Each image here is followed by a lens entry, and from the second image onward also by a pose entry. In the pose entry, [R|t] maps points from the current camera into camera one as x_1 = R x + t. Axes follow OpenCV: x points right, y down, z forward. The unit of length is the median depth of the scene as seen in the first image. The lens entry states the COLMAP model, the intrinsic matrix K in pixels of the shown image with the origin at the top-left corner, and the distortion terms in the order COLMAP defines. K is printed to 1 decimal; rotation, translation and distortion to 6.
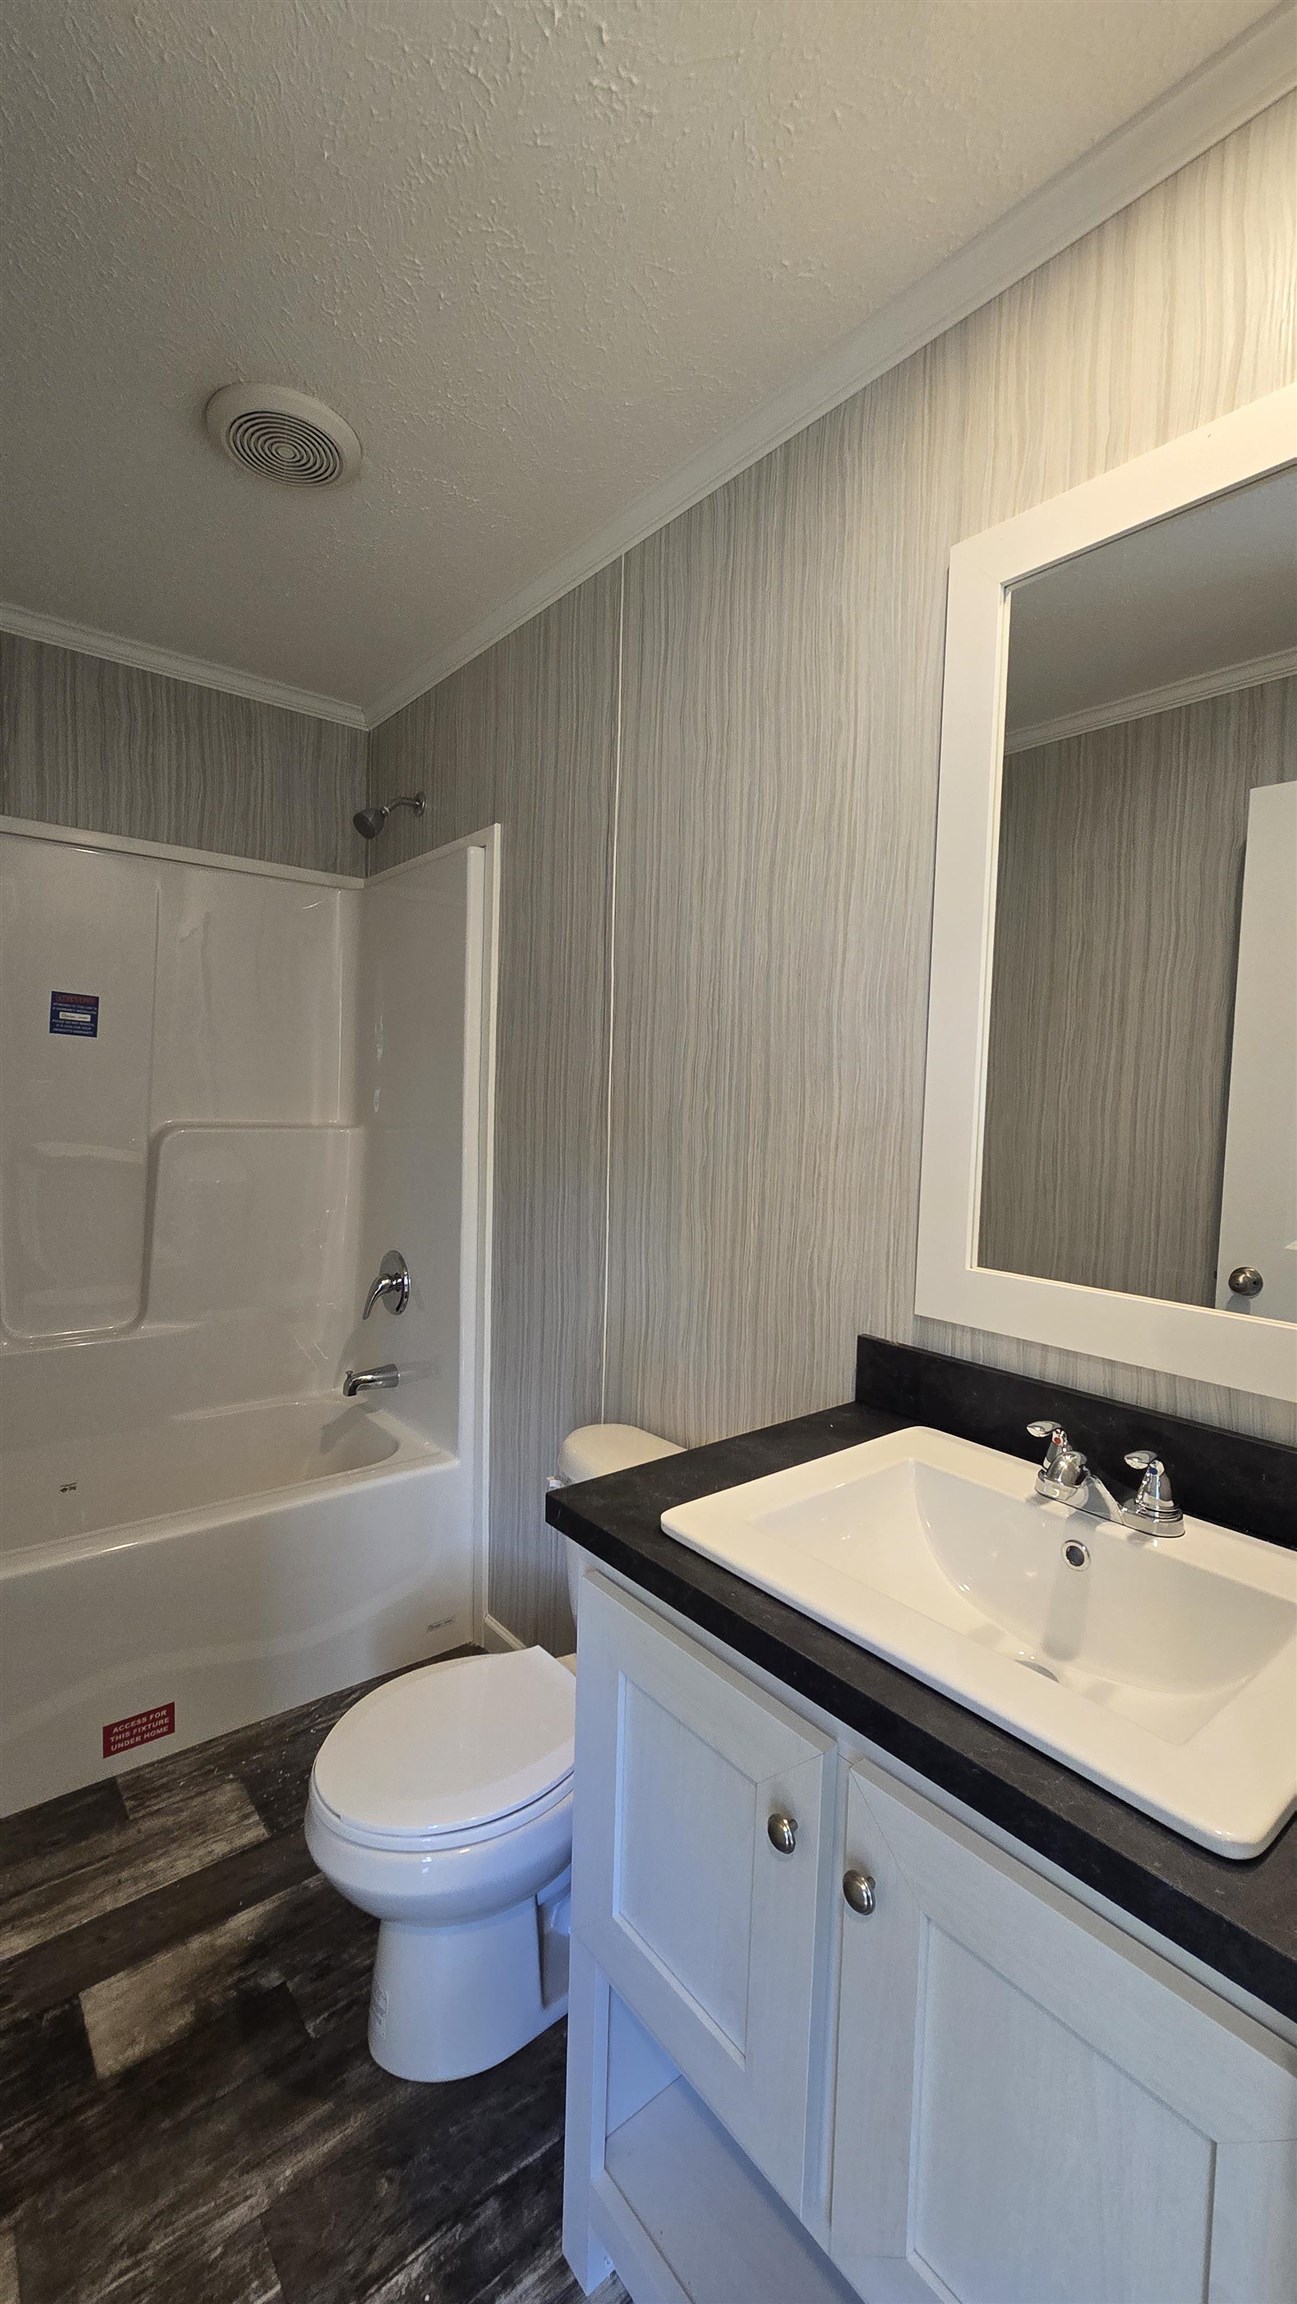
lens RADIAL K [[948.5, 0, 642.1], [0, 948.5, 1162.2], [0, 0, 1]] dist [-0.003515, 0.003191]
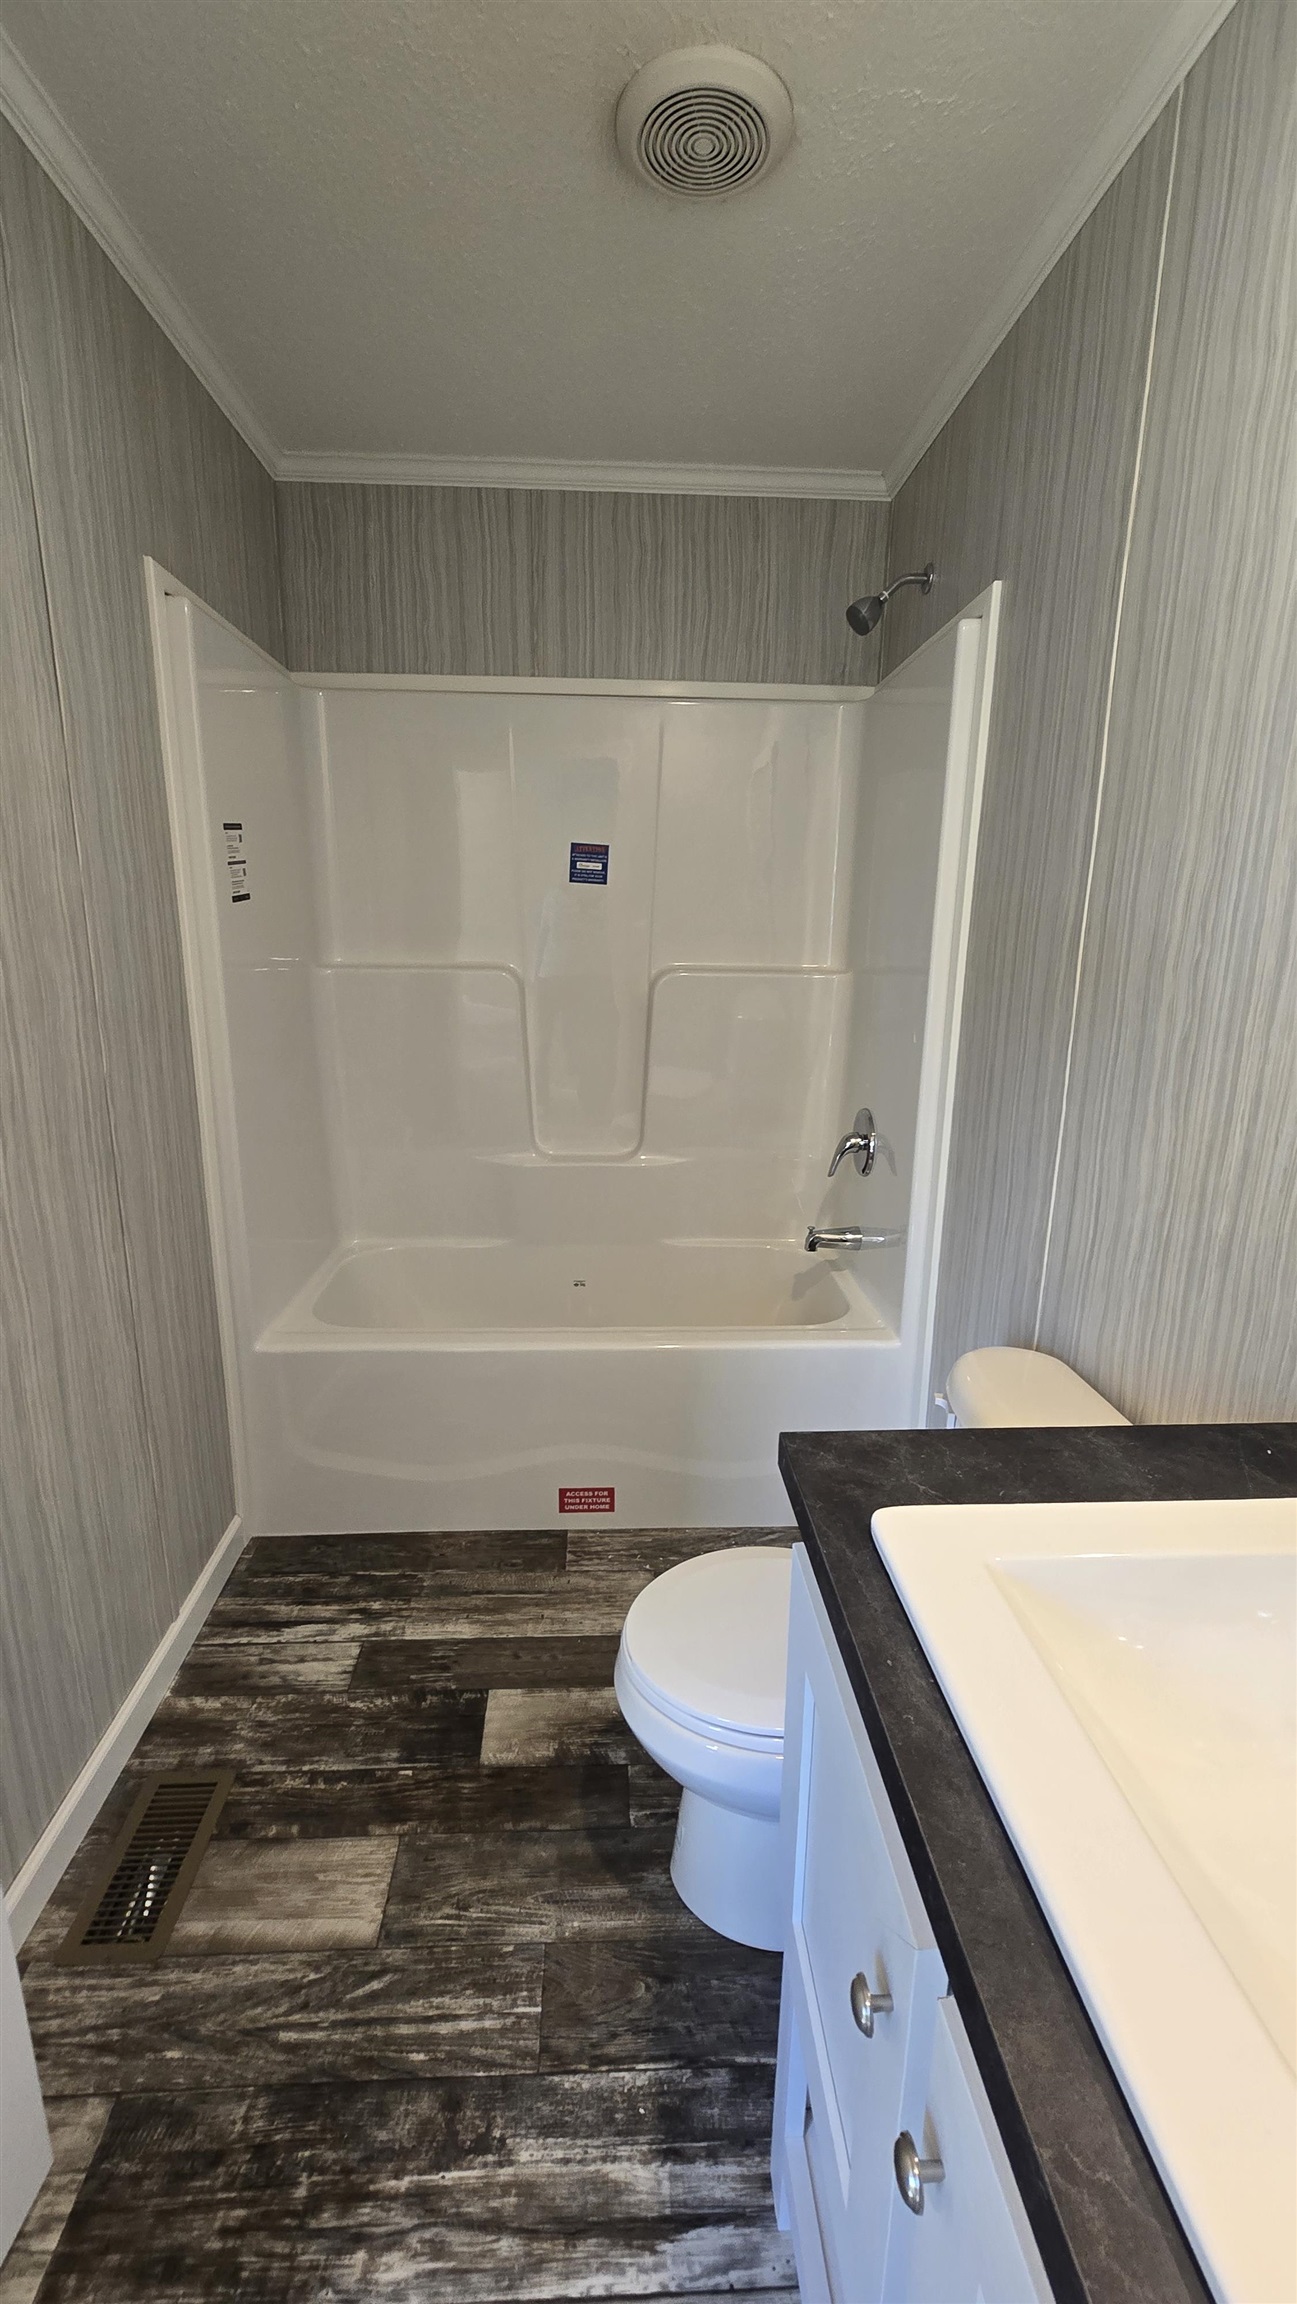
lens RADIAL K [[948.5, 0, 629.0], [0, 948.5, 1158.3], [0, 0, 1]] dist [-0.003515, 0.003191]
pose [[0.801241, 0.125569, -0.585018, 0.153167], [-0.029368, 0.984806, 0.171158, -0.016034], [0.597621, -0.119958, 0.792754, 0.178016]]
